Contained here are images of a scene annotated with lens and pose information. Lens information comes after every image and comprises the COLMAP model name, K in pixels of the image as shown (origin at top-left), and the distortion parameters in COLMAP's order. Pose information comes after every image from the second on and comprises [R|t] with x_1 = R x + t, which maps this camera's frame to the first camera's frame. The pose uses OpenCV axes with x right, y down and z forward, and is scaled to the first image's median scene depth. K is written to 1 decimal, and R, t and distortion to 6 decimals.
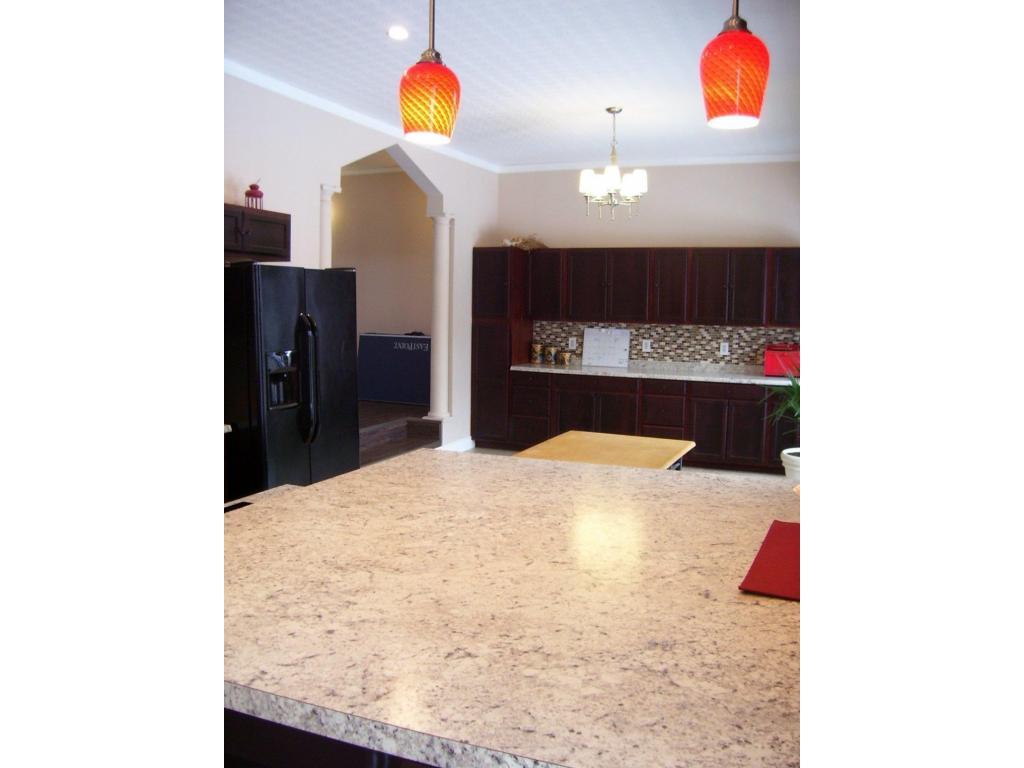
lens RADIAL K [[780.2, 0, 515.9], [0, 780.2, 383.6], [0, 0, 1]] dist [-0.153867, 0.082755]
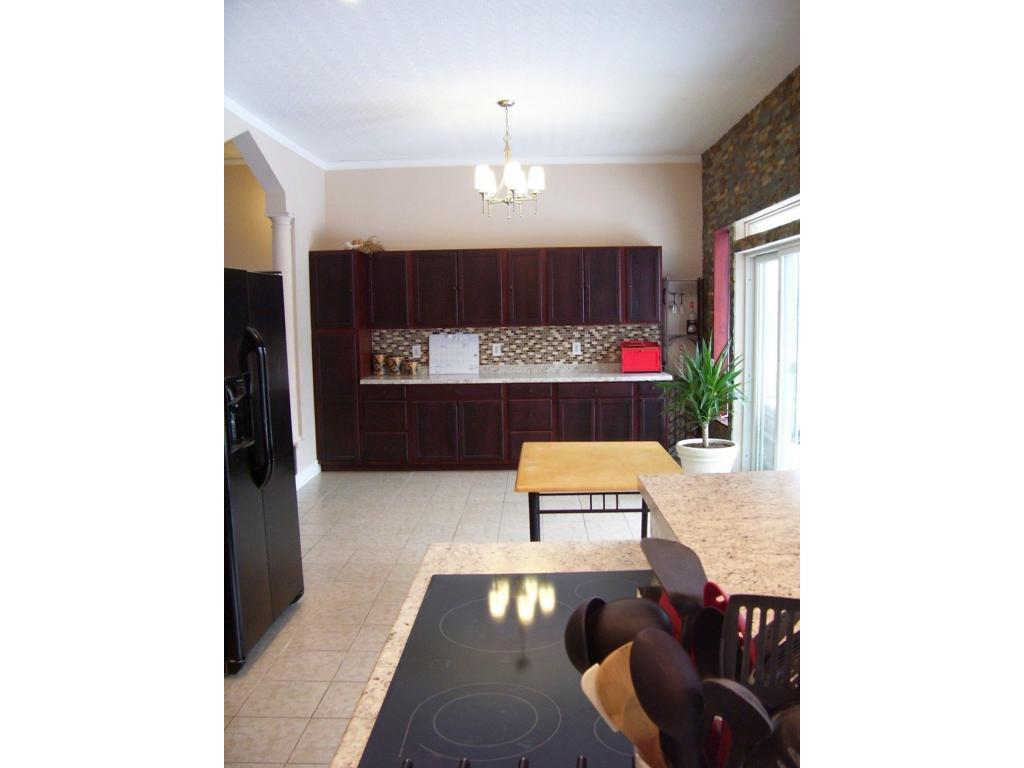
lens RADIAL K [[780.2, 0, 518.3], [0, 780.2, 382.9], [0, 0, 1]] dist [-0.153867, 0.082755]
pose [[0.926562, -0.066097, 0.370289, -0.174329], [0.069722, 0.997560, 0.003603, -0.009184], [-0.369624, 0.022479, 0.928909, 0.086105]]
